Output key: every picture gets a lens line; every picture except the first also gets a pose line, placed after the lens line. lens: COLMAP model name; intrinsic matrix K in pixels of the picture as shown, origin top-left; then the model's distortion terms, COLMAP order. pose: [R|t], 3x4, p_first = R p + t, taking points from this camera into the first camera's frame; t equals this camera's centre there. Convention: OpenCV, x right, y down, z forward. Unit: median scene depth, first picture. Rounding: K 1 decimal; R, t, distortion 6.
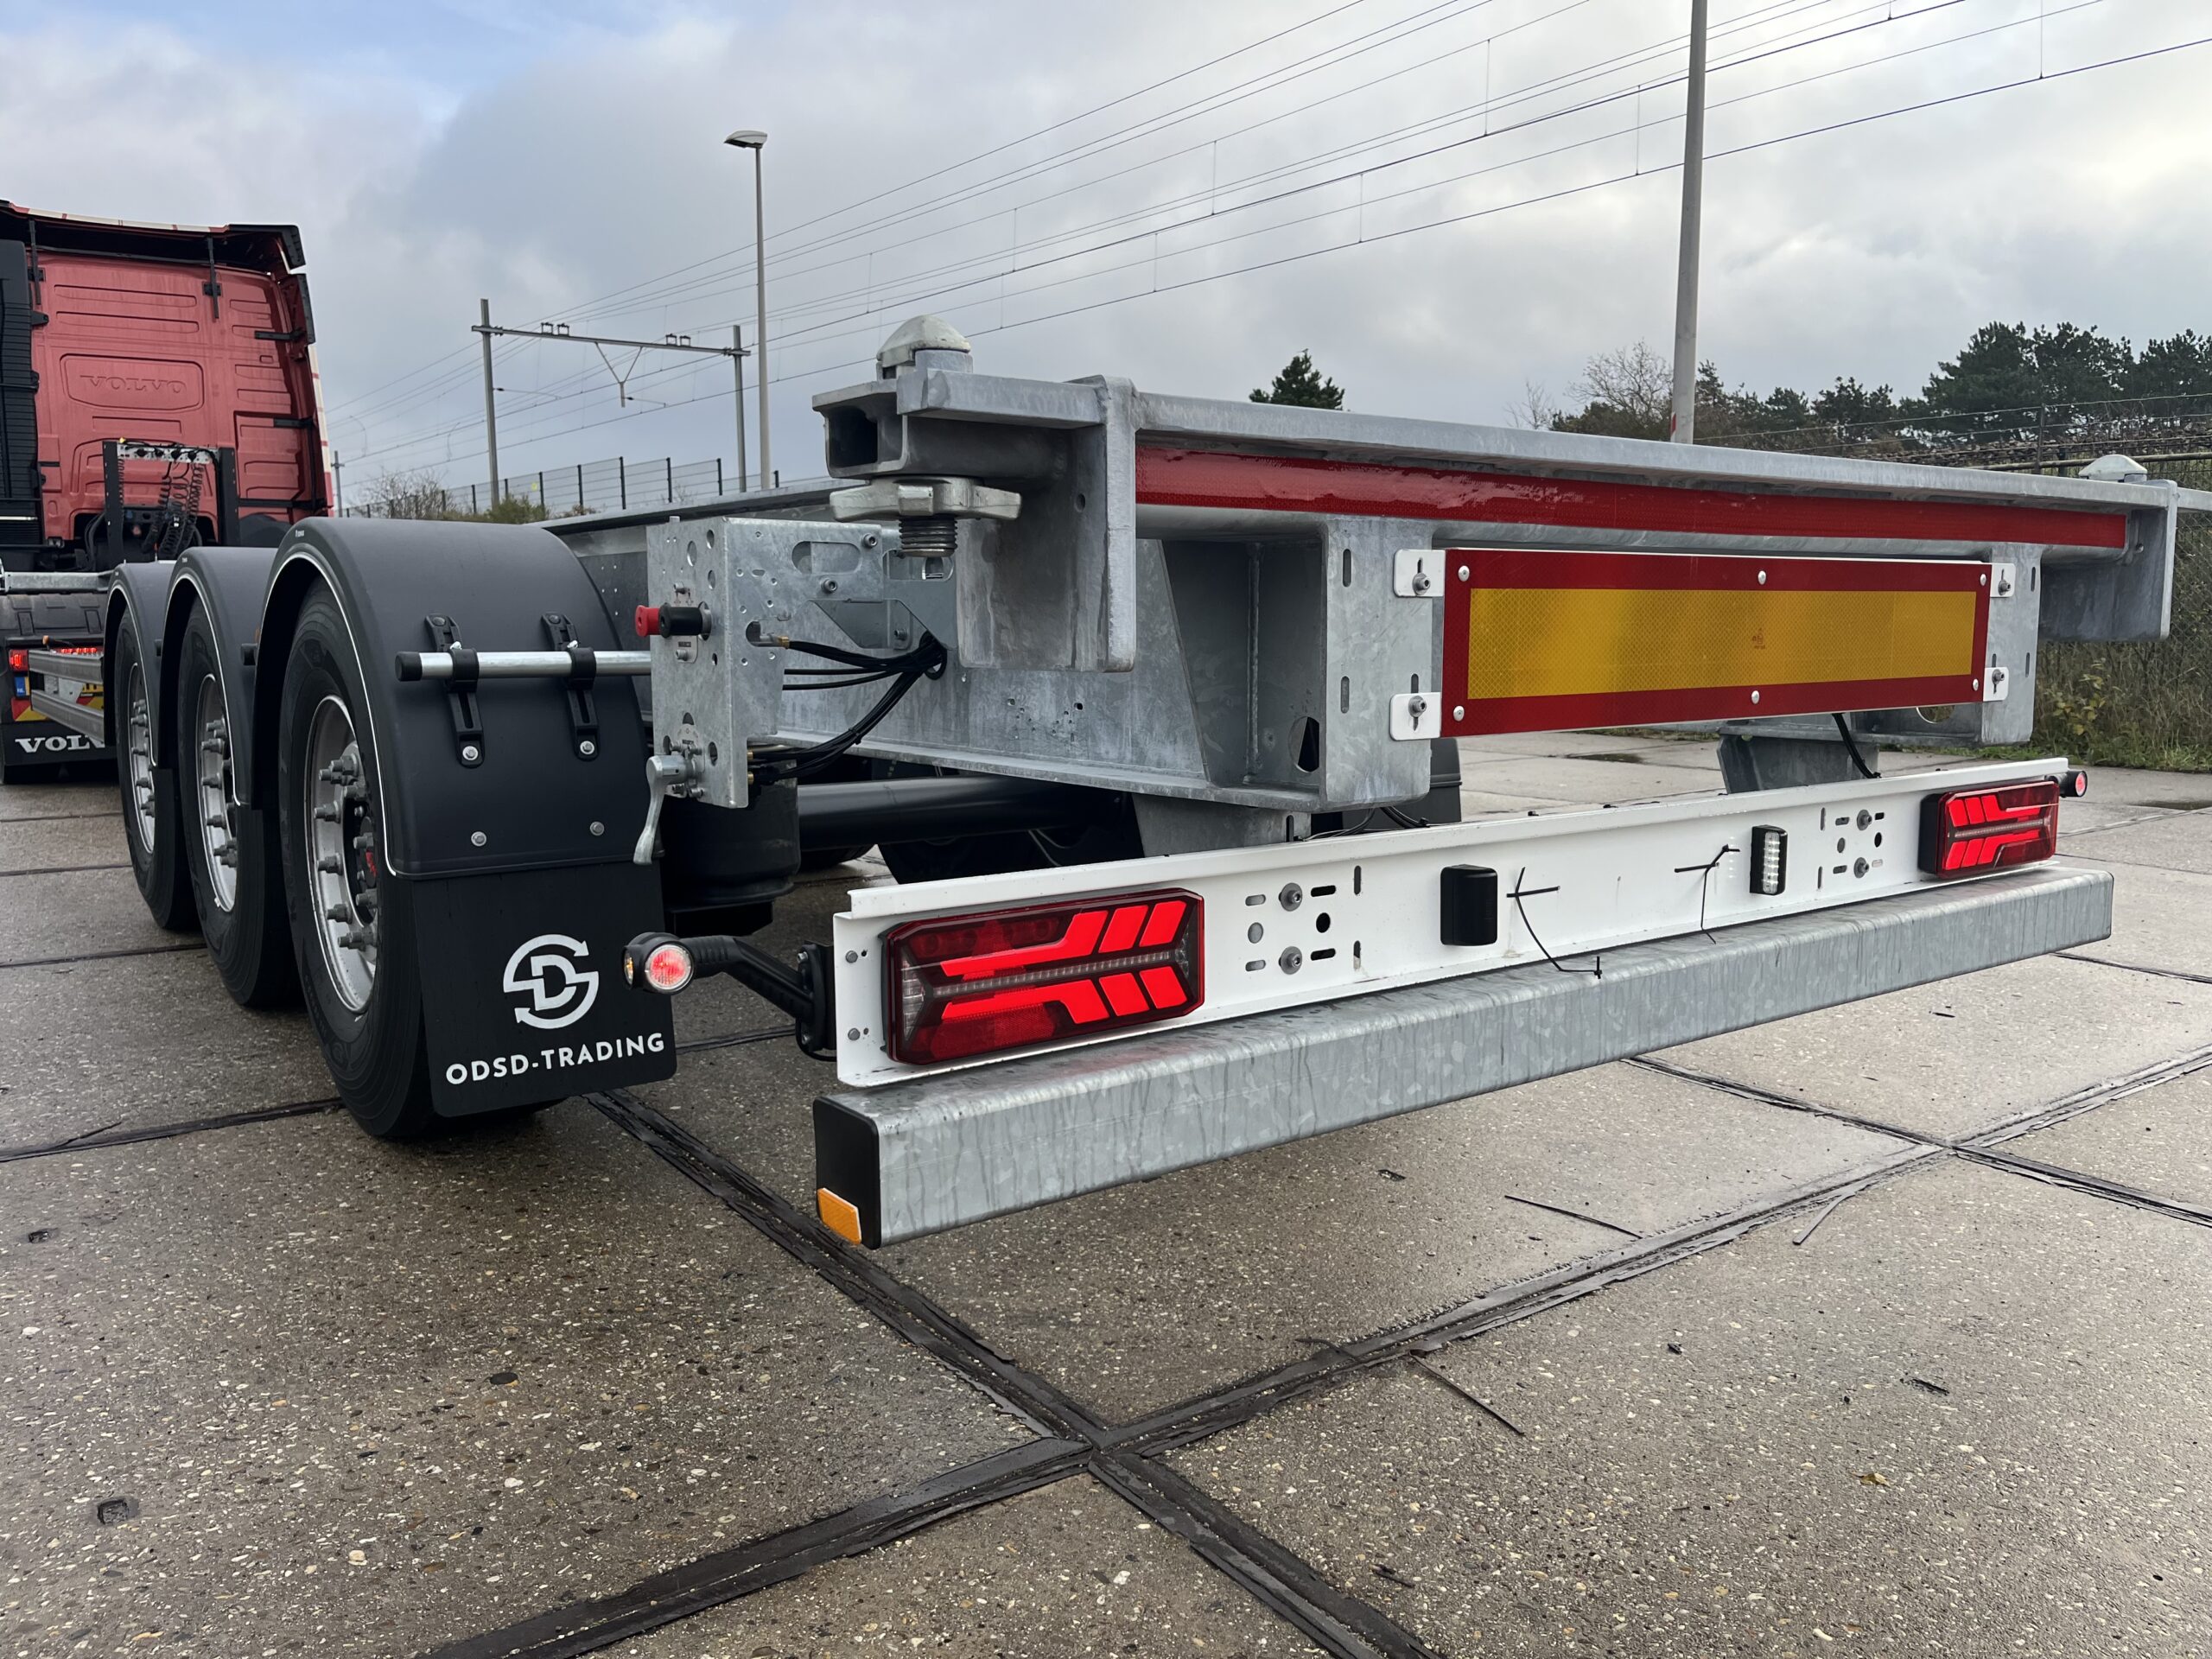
lens RADIAL K [[1645.5, 0, 1114.2], [0, 1645.5, 821.8], [0, 0, 1]] dist [0.074785, -0.104827]
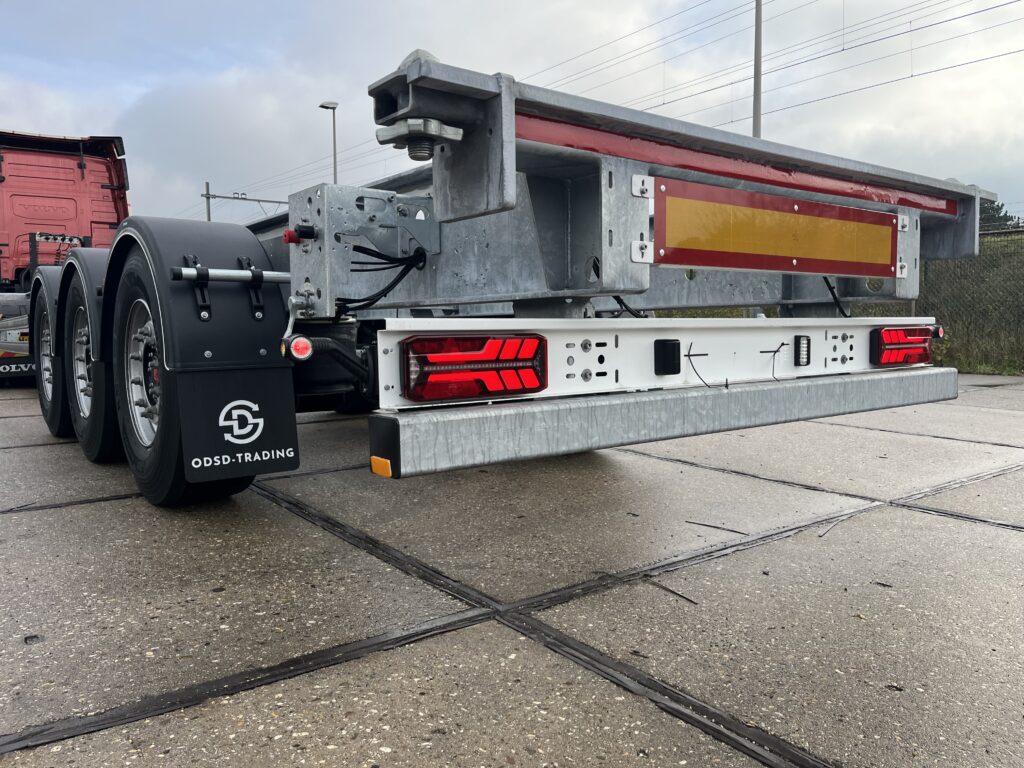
lens RADIAL K [[761.7, 0, 515.8], [0, 761.7, 380.4], [0, 0, 1]] dist [0.074785, -0.104827]
pose [[0.999703, -0.009460, 0.022449, -0.008112], [0.010647, 0.998519, -0.053359, 0.126084], [-0.021911, 0.053582, 0.998323, -0.002679]]
